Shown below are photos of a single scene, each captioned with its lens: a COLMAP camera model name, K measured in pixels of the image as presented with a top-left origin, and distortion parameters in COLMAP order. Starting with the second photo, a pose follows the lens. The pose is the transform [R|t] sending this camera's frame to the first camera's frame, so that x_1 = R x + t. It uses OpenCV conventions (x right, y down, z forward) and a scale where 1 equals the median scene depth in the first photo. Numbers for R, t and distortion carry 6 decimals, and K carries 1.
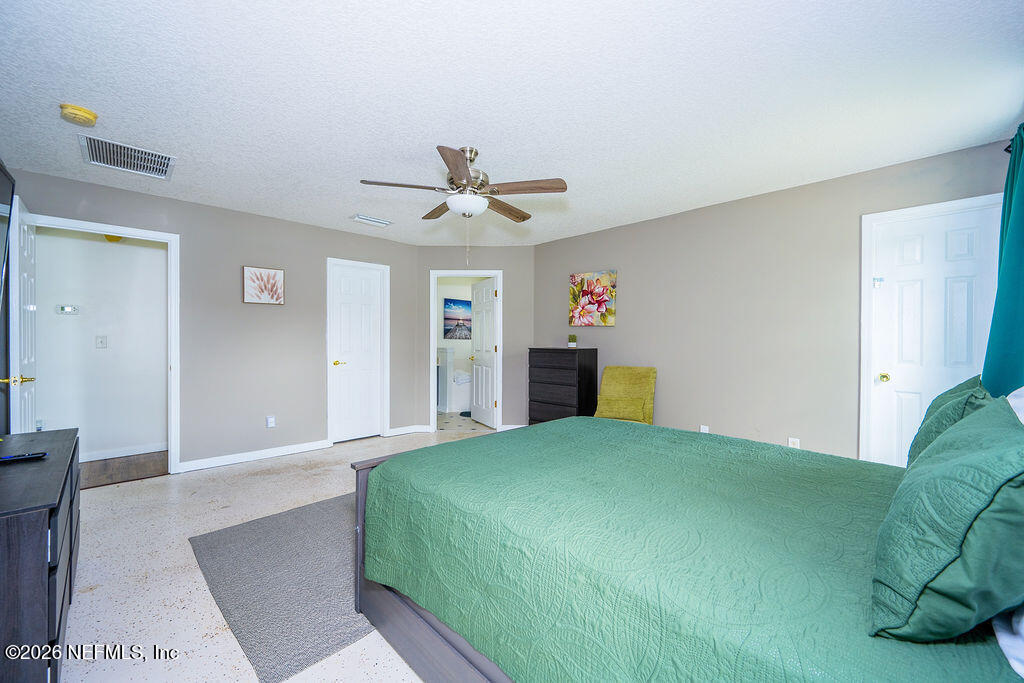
lens RADIAL K [[403.7, 0, 514.5], [0, 403.7, 341.0], [0, 0, 1]] dist [-0.003456, 0.000756]
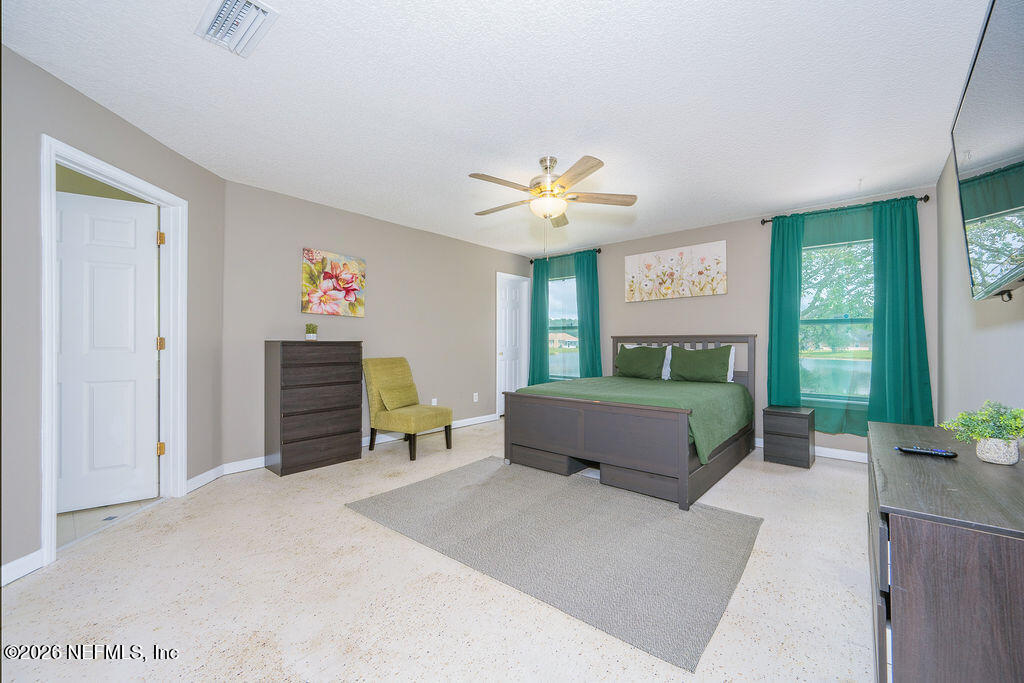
lens RADIAL K [[403.7, 0, 513.6], [0, 403.7, 340.1], [0, 0, 1]] dist [-0.003456, 0.000756]
pose [[-0.099608, -0.000359, 0.995027, -0.716132], [-0.000617, 1.000000, 0.000299, 0.016220], [-0.995027, -0.000584, -0.099608, 0.703095]]
